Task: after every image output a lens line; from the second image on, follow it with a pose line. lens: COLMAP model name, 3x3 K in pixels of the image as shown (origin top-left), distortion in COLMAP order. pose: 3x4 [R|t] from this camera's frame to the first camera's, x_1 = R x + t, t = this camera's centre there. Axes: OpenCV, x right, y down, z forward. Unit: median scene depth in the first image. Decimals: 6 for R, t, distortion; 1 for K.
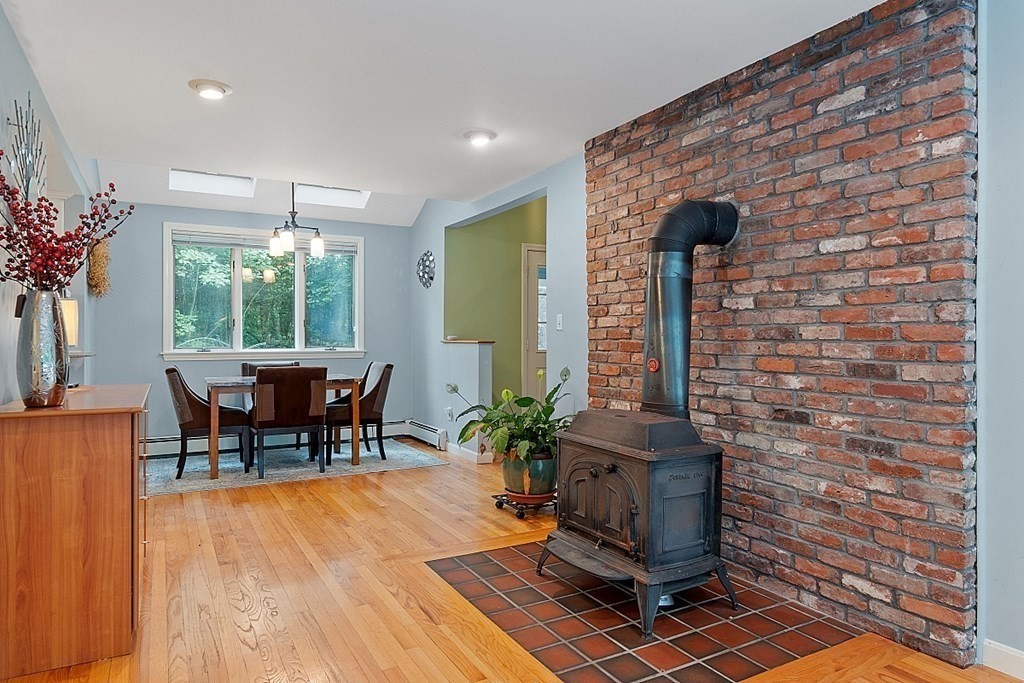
lens RADIAL K [[621.4, 0, 510.8], [0, 621.4, 343.4], [0, 0, 1]] dist [-0.000602, -0.000542]
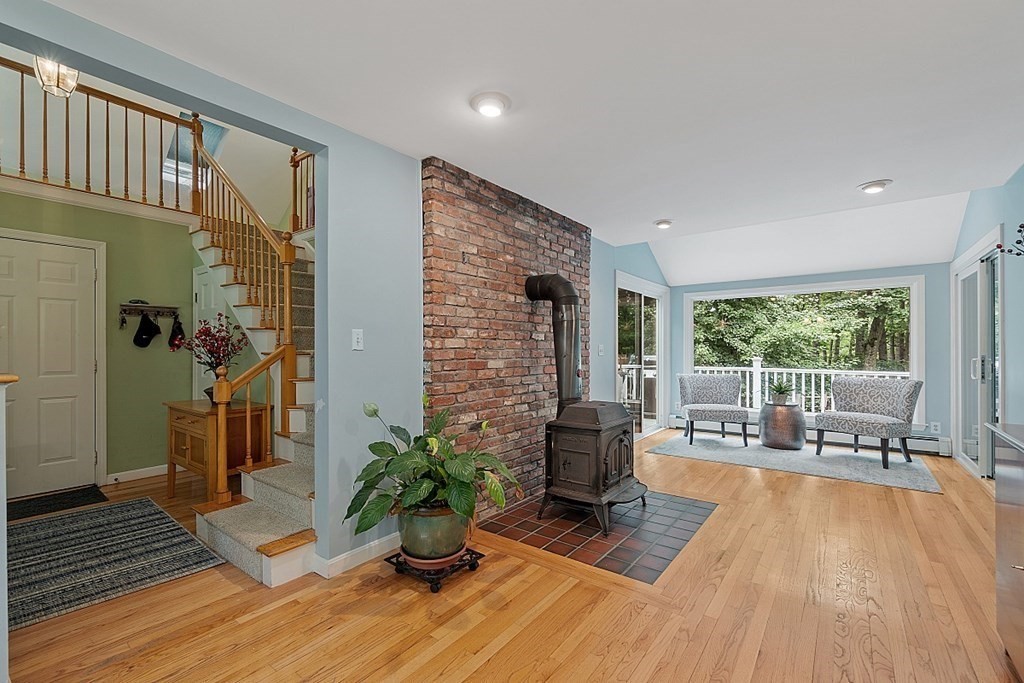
lens RADIAL K [[438.7, 0, 498.2], [0, 438.7, 348.4], [0, 0, 1]] dist [-0.000613, -0.000271]
pose [[-0.373314, 0.002081, 0.927703, -0.695059], [0.009414, 0.999954, 0.001545, -0.031888], [-0.927657, 0.009310, -0.373317, 1.472518]]
